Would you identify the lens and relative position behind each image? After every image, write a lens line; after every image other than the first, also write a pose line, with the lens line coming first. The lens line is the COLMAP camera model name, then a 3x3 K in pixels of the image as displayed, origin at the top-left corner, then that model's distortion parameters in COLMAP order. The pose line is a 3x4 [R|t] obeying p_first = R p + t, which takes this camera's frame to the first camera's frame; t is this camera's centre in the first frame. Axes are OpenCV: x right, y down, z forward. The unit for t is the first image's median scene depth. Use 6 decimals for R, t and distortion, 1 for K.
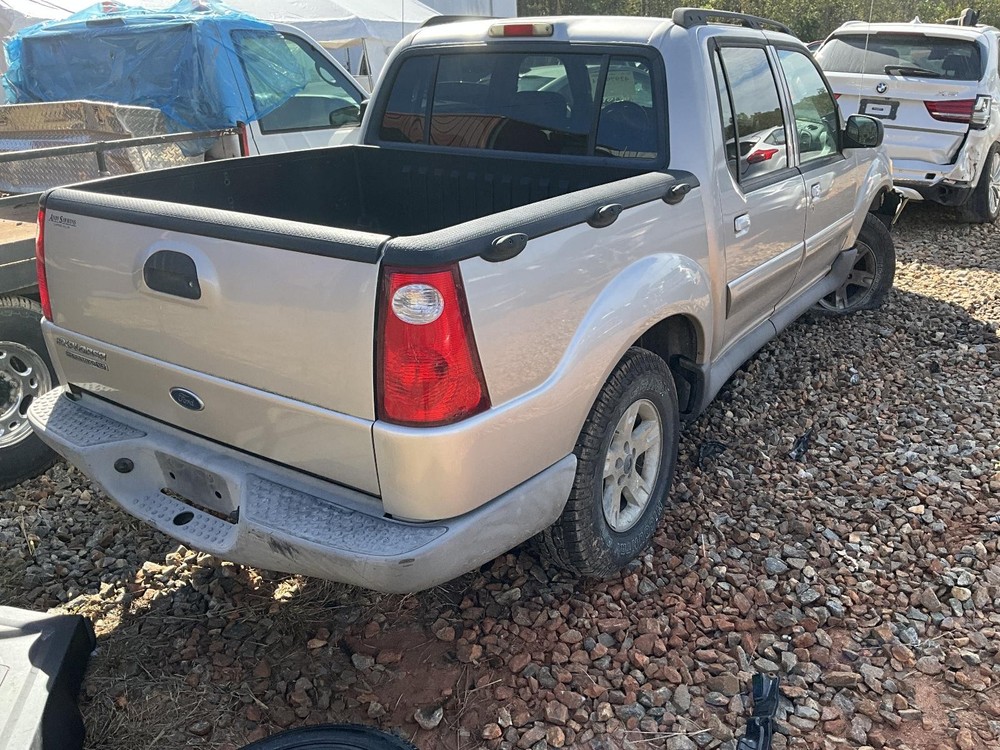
lens RADIAL K [[776.5, 0, 500.0], [0, 776.5, 375.0], [0, 0, 1]] dist [0.106015, -0.126149]
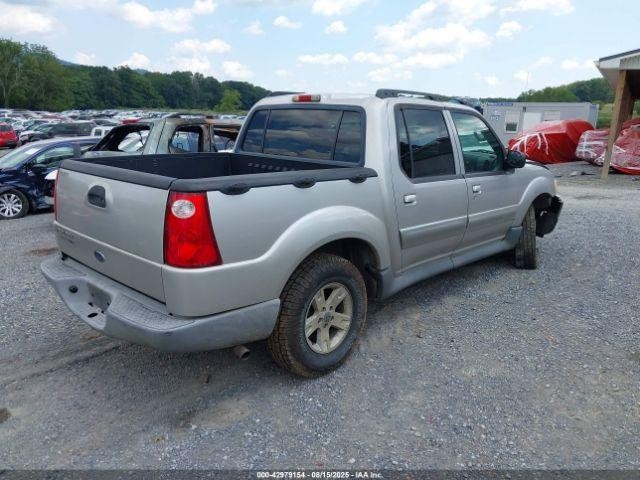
lens RADIAL K [[496.9, 0, 320.0], [0, 496.9, 240.0], [0, 0, 1]] dist [0.106015, -0.126149]
pose [[0.985822, 0.064371, -0.154957, 0.443862], [-0.086621, 0.986154, -0.141414, 0.144262], [0.143708, 0.152831, 0.977748, -0.283500]]
